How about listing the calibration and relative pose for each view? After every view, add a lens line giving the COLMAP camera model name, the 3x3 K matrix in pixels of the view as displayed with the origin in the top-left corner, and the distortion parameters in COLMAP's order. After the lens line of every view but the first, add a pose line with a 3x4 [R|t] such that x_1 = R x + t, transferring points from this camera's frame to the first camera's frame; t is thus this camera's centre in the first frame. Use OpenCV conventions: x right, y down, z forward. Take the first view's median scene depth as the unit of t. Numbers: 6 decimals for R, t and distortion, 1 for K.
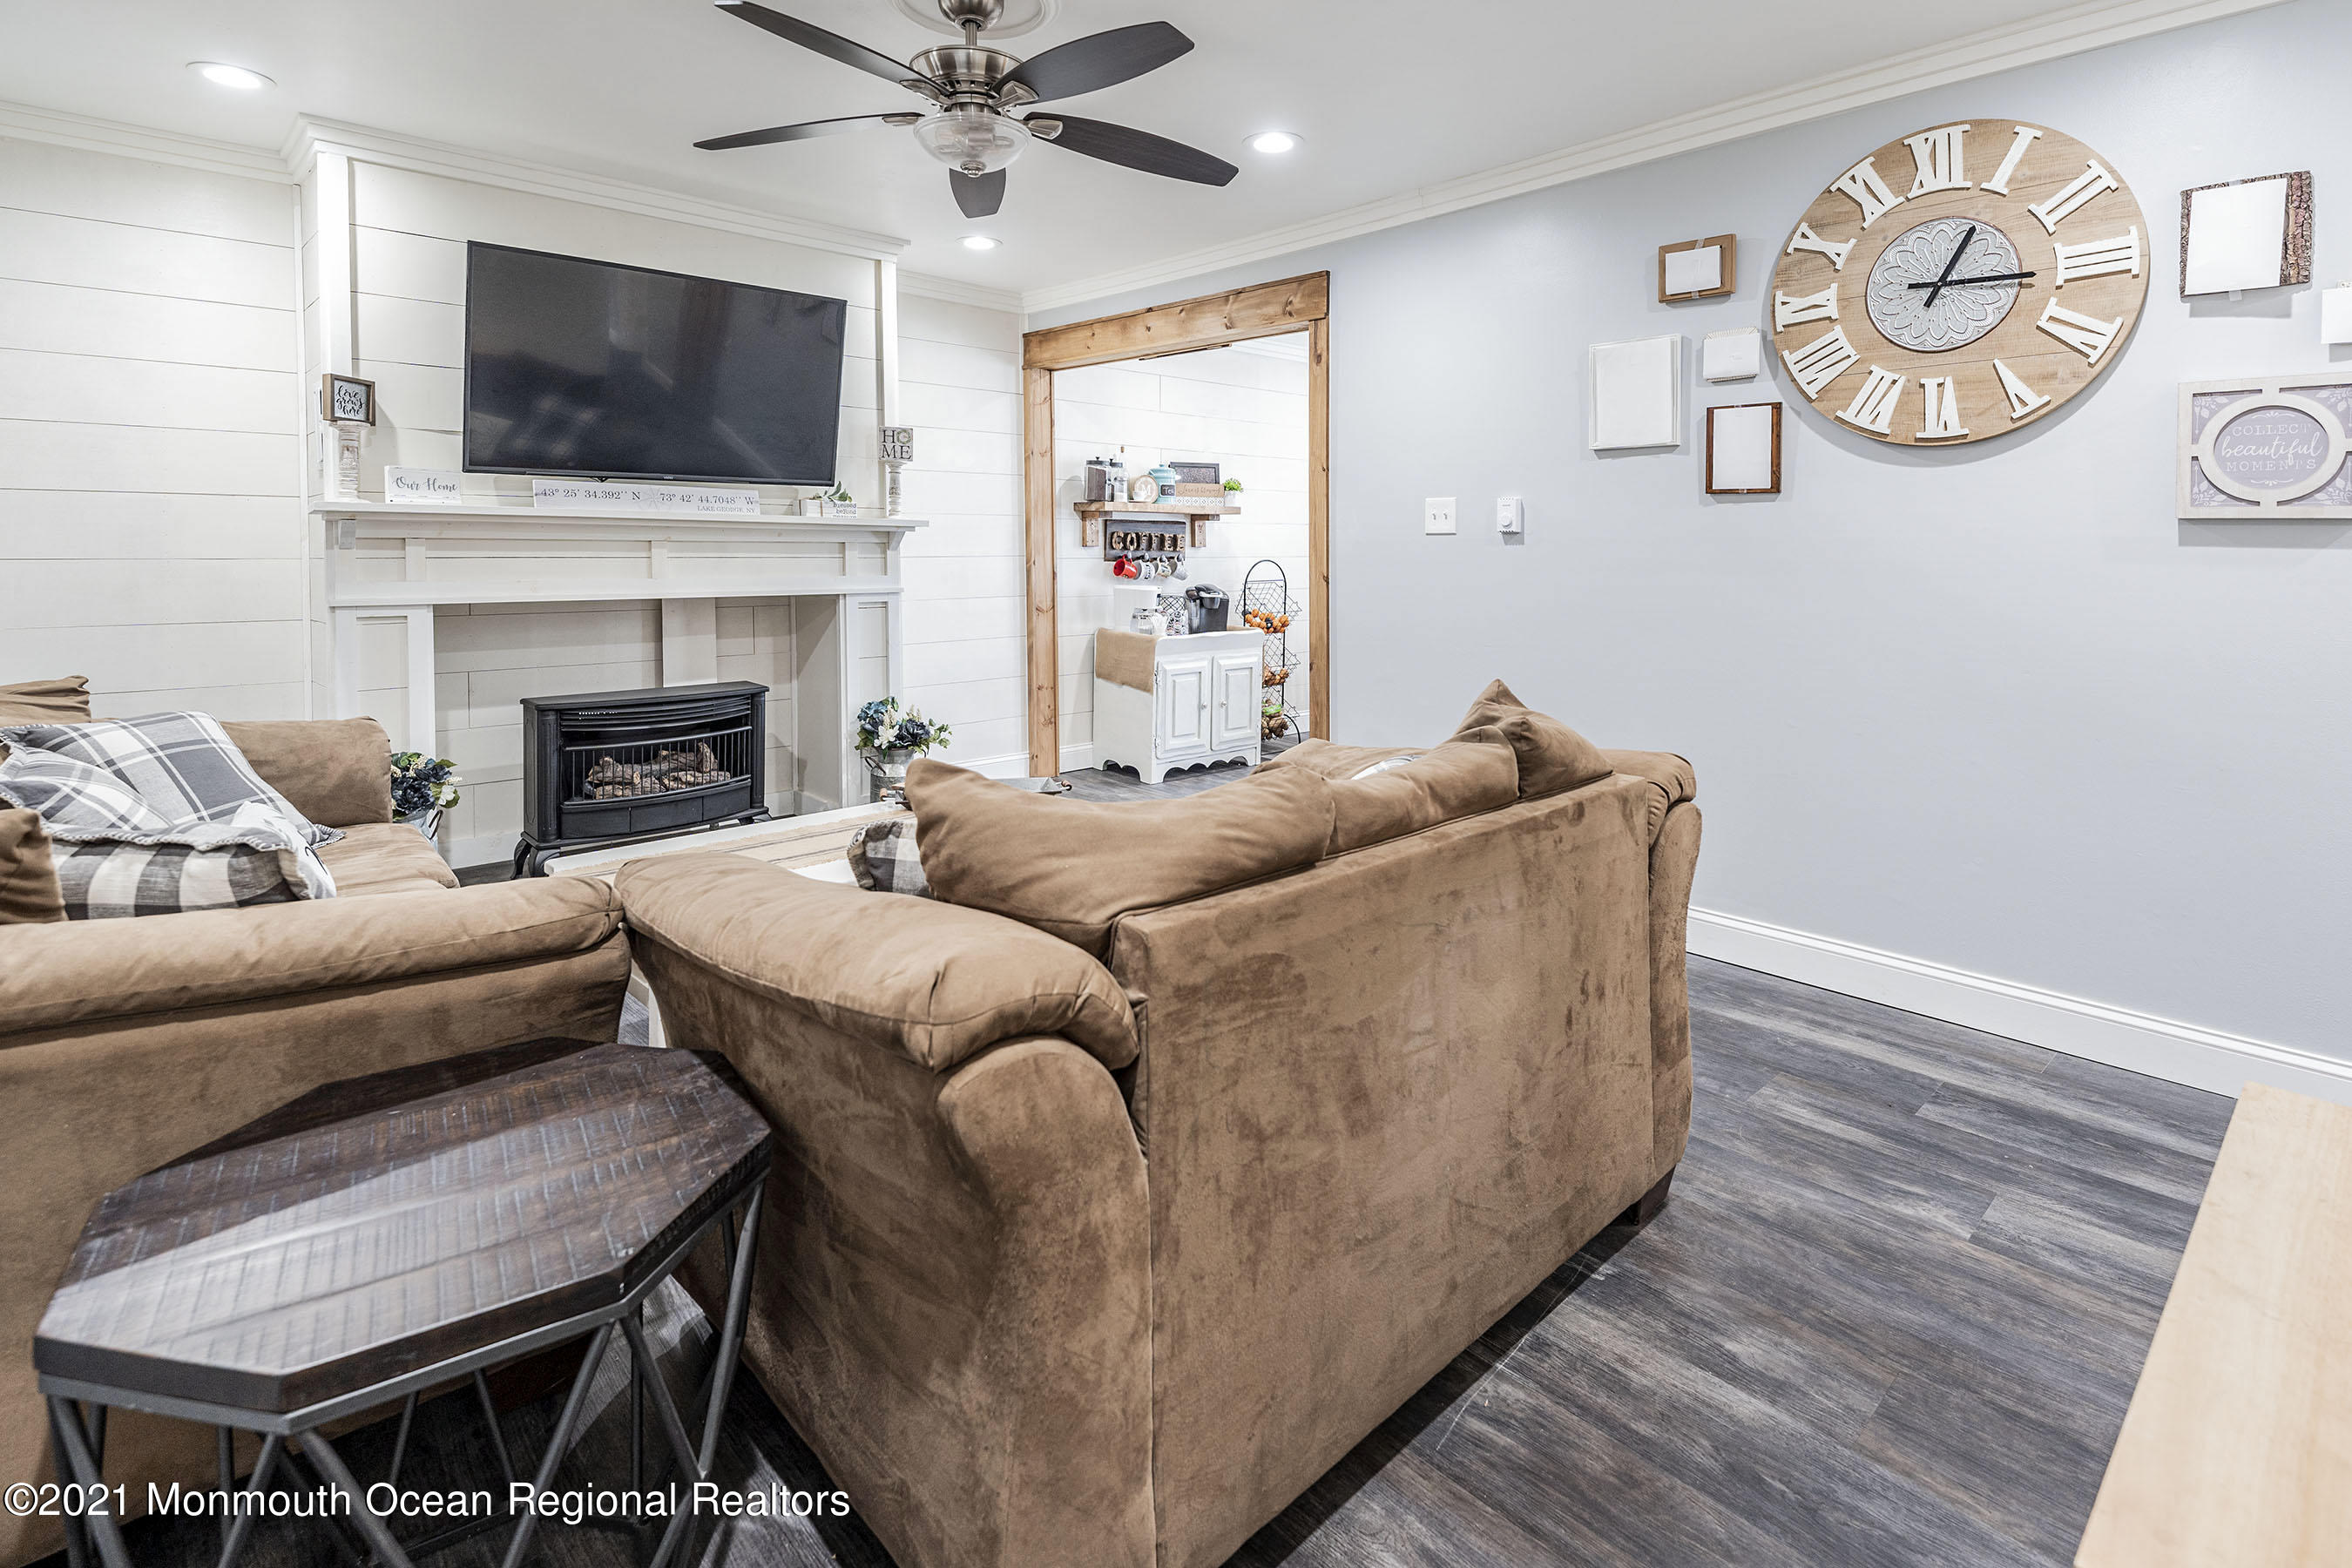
lens RADIAL K [[1119.4, 0, 1177.5], [0, 1119.4, 667.7], [0, 0, 1]] dist [0.000848, -0.000123]
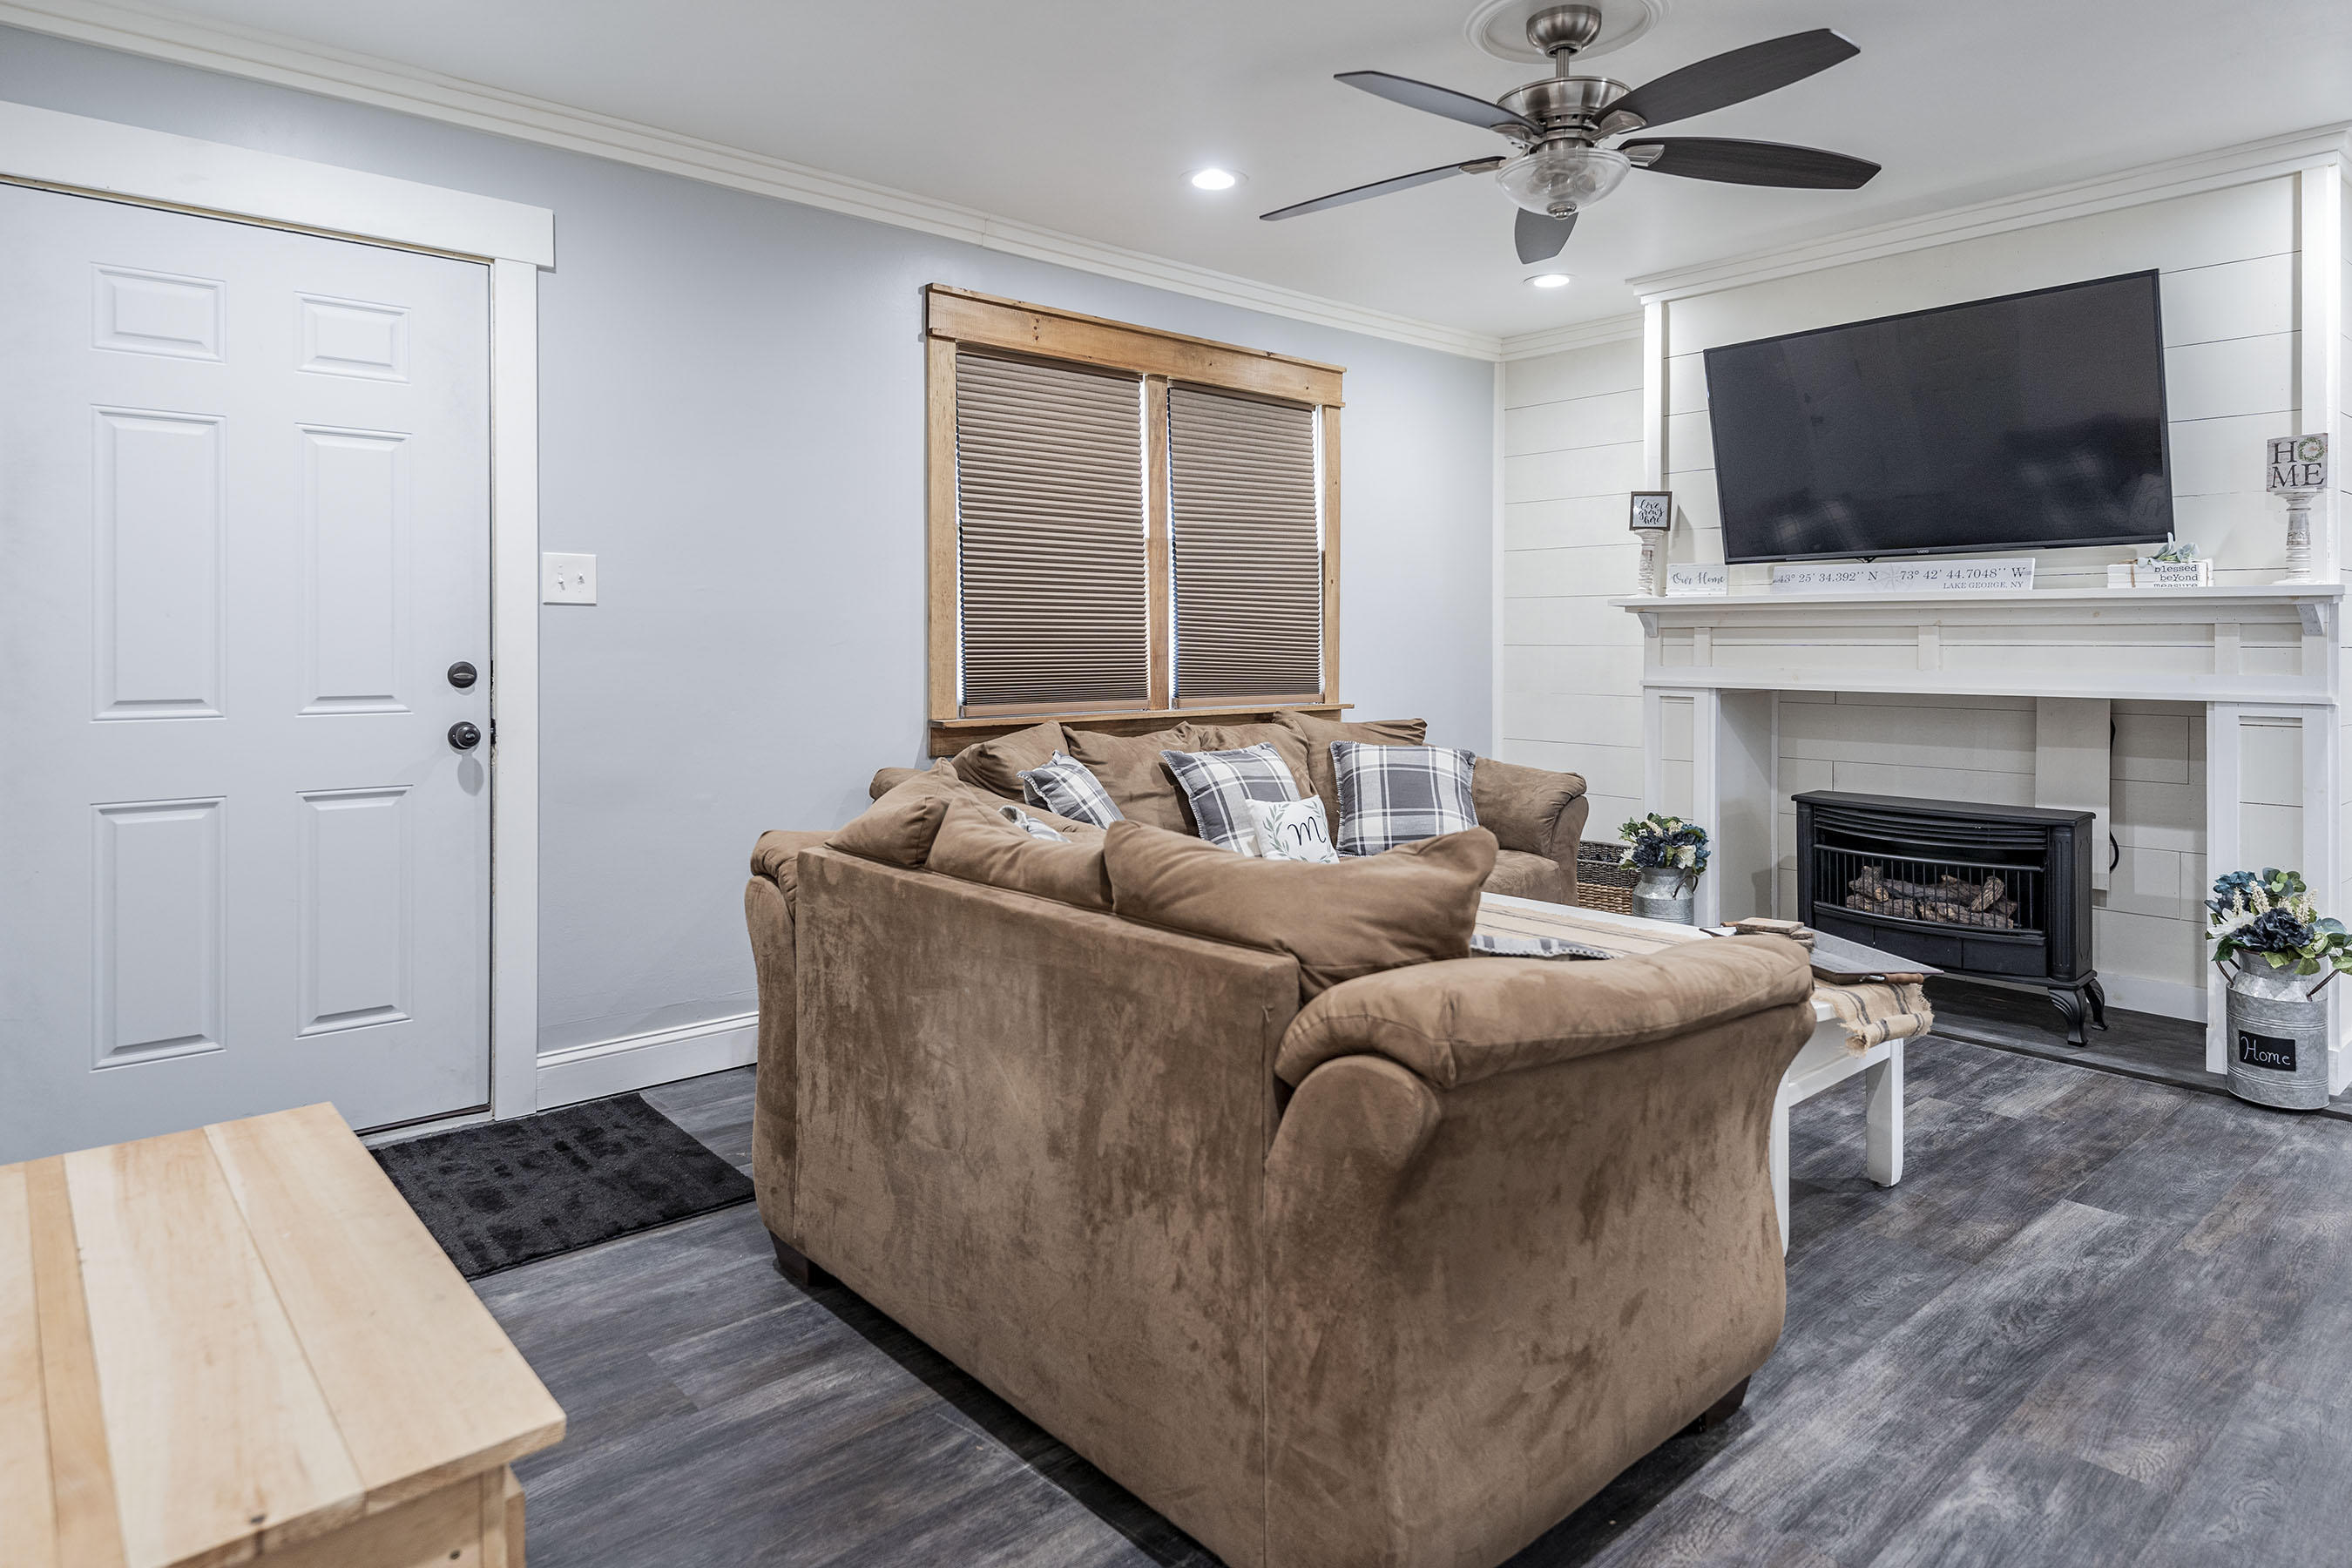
lens RADIAL K [[1342.3, 0, 1176.0], [0, 1342.3, 784.0], [0, 0, 1]] dist [0.004318, 0.001601]
pose [[-0.024123, 0.103458, -0.994341, 0.738174], [-0.102760, 0.989106, 0.105406, -0.054432], [0.994414, 0.104721, -0.013229, 0.575578]]
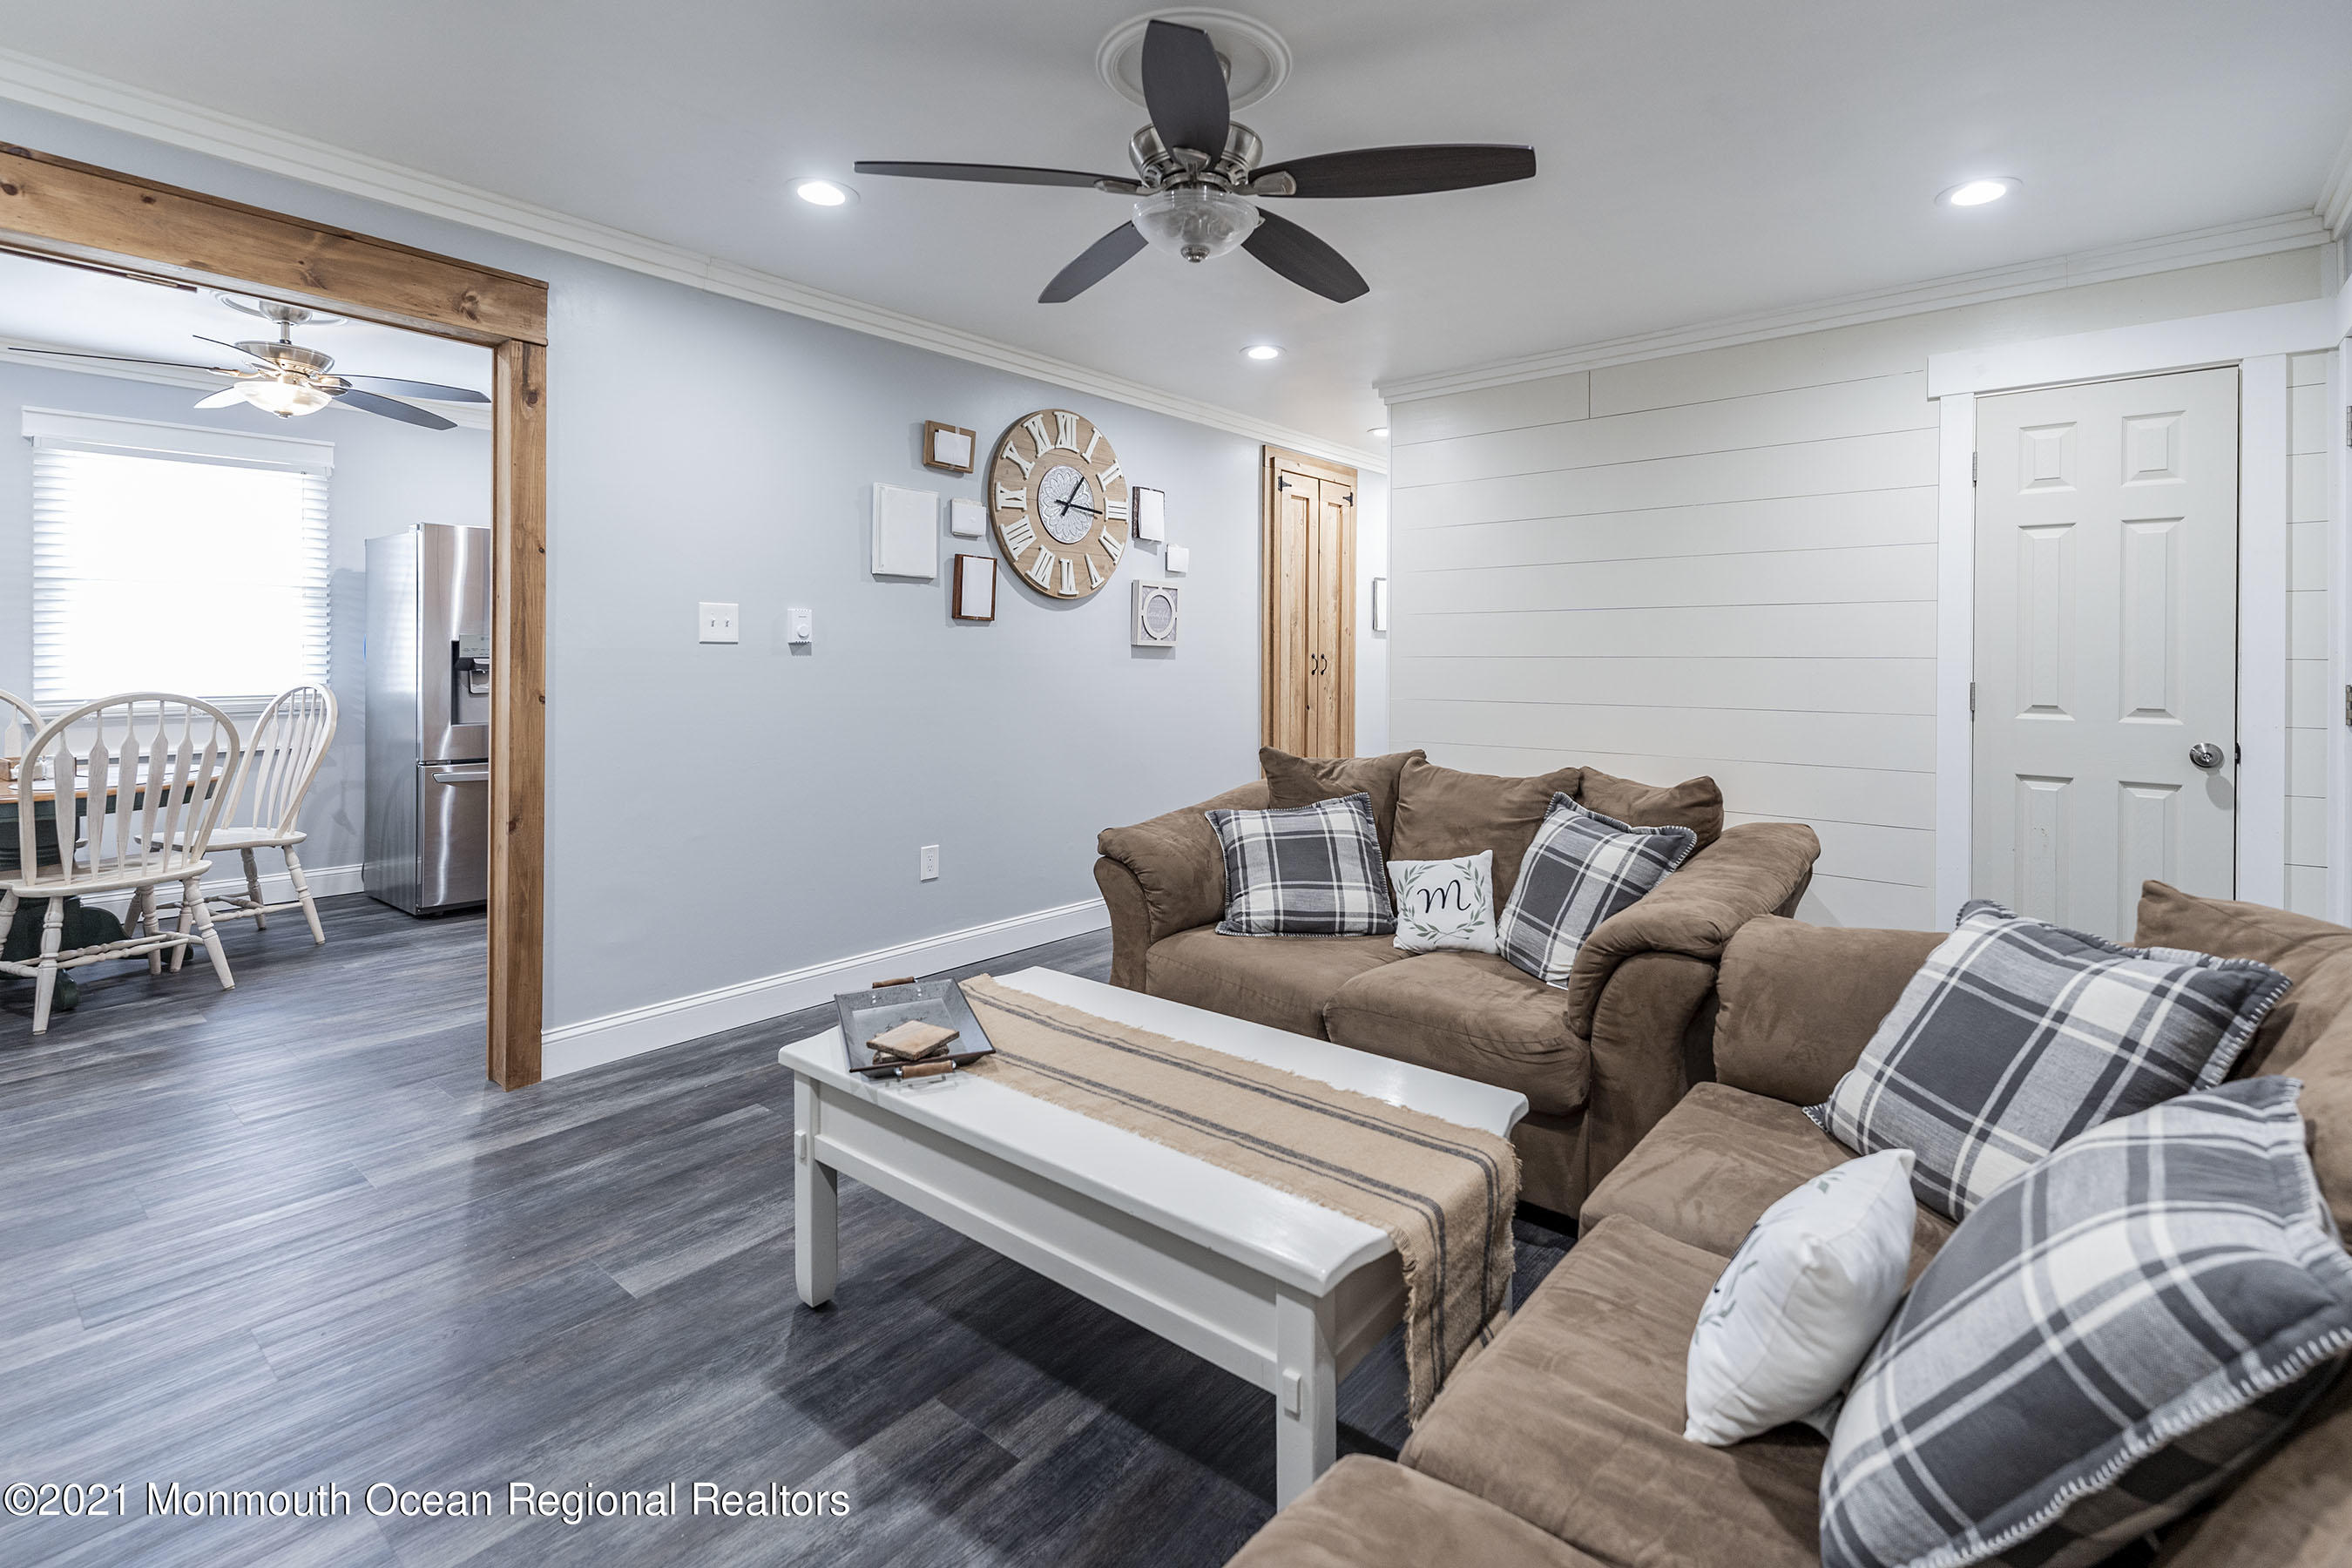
lens RADIAL K [[1085.2, 0, 1176.0], [0, 1085.2, 784.0], [0, 0, 1]] dist [-0.000594, -0.000170]
pose [[-0.132803, -0.113106, 0.984668, -0.868786], [0.101820, 0.986654, 0.127067, -0.098897], [-0.985899, 0.117134, -0.119514, 0.926769]]
